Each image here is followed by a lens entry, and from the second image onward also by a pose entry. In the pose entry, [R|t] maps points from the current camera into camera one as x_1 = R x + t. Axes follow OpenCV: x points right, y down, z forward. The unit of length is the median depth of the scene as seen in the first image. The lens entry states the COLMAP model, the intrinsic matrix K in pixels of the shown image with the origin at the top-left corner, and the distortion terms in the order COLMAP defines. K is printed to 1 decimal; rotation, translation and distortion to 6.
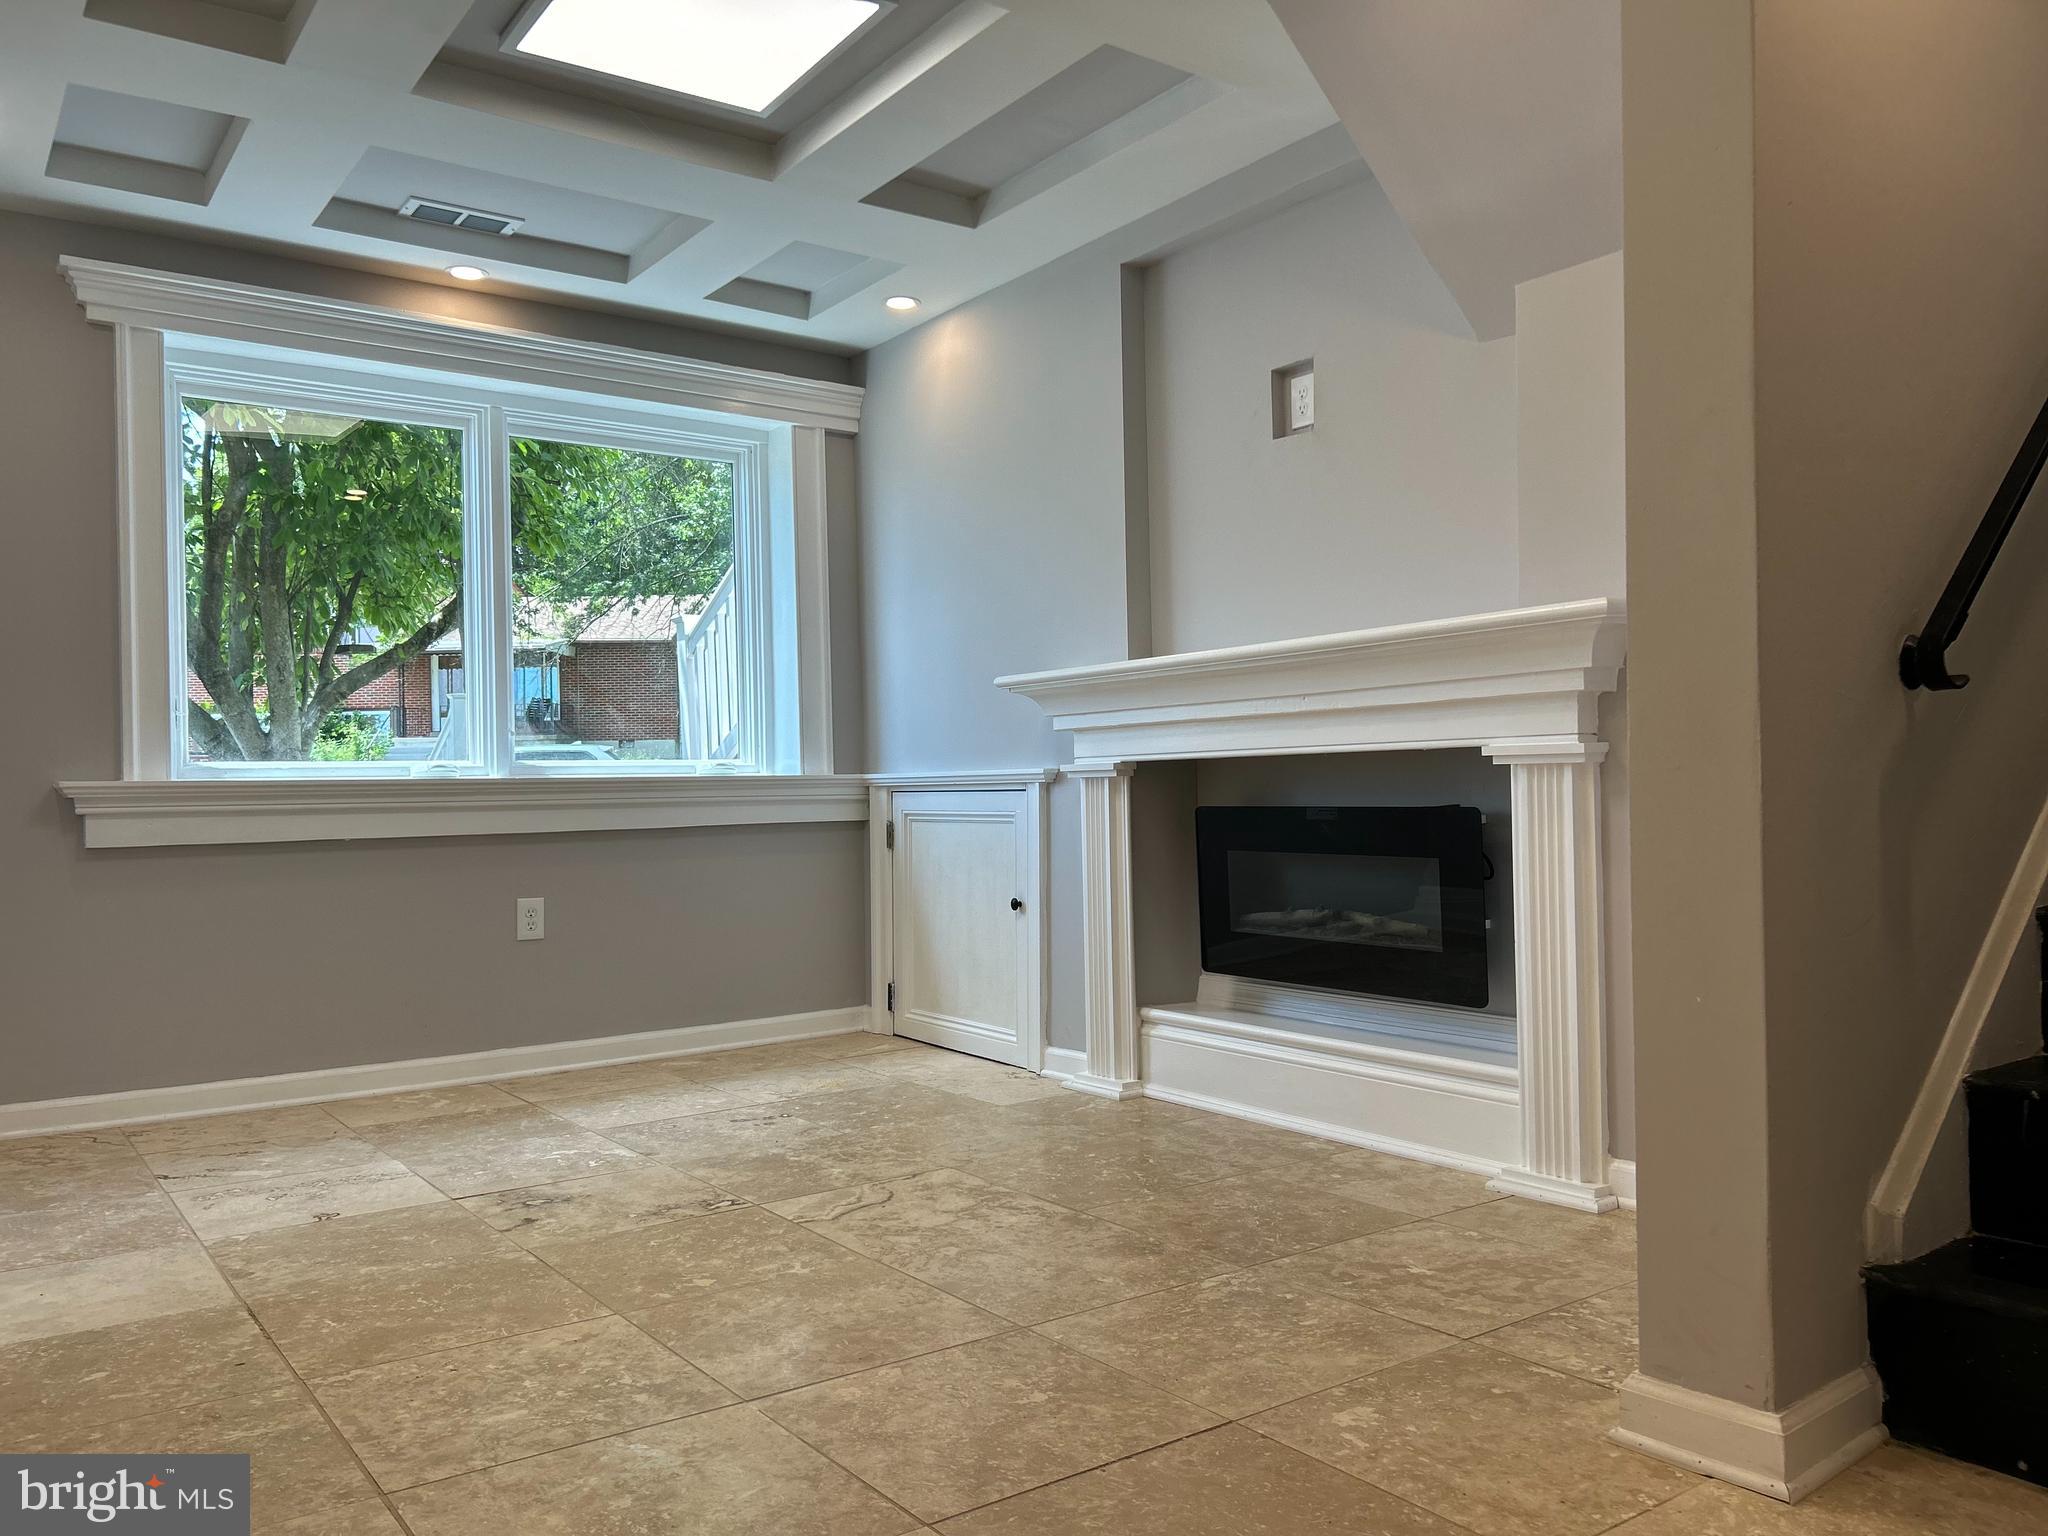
lens RADIAL K [[1551.2, 0, 1026.9], [0, 1551.2, 778.8], [0, 0, 1]] dist [0.052187, -0.055217]
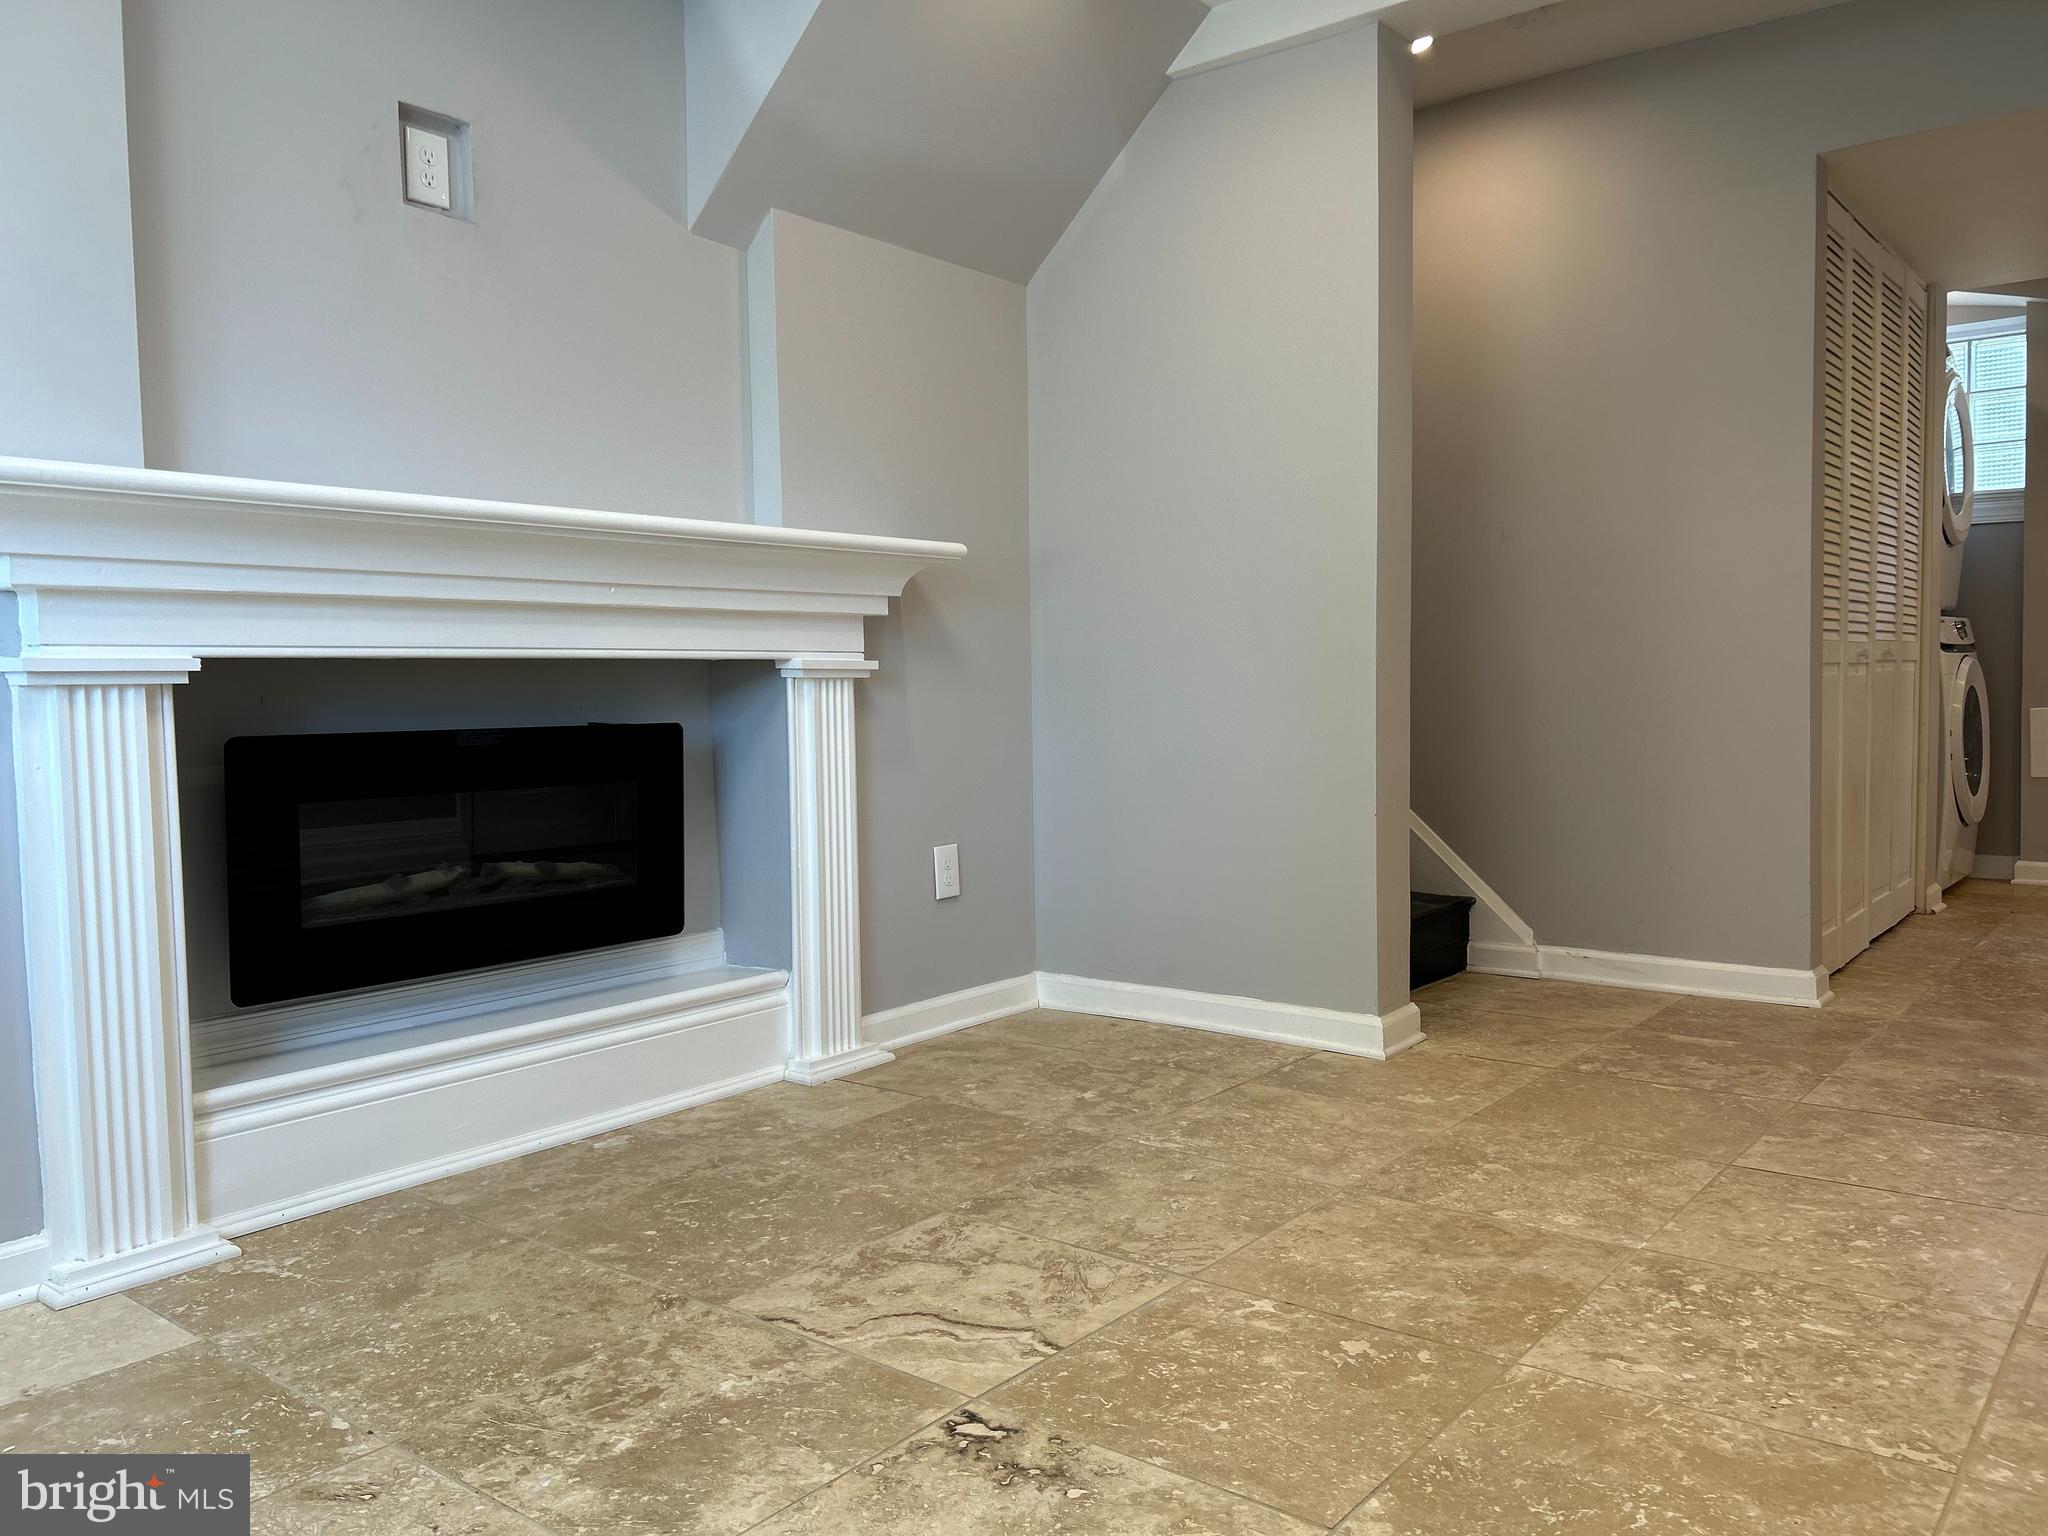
lens RADIAL K [[1551.2, 0, 1023.5], [0, 1551.2, 770.6], [0, 0, 1]] dist [0.052187, -0.055217]
pose [[-0.264225, -0.029085, 0.964022, -0.769701], [0.016993, 0.999250, 0.034805, 0.020402], [-0.964311, 0.025578, -0.263533, 1.187247]]
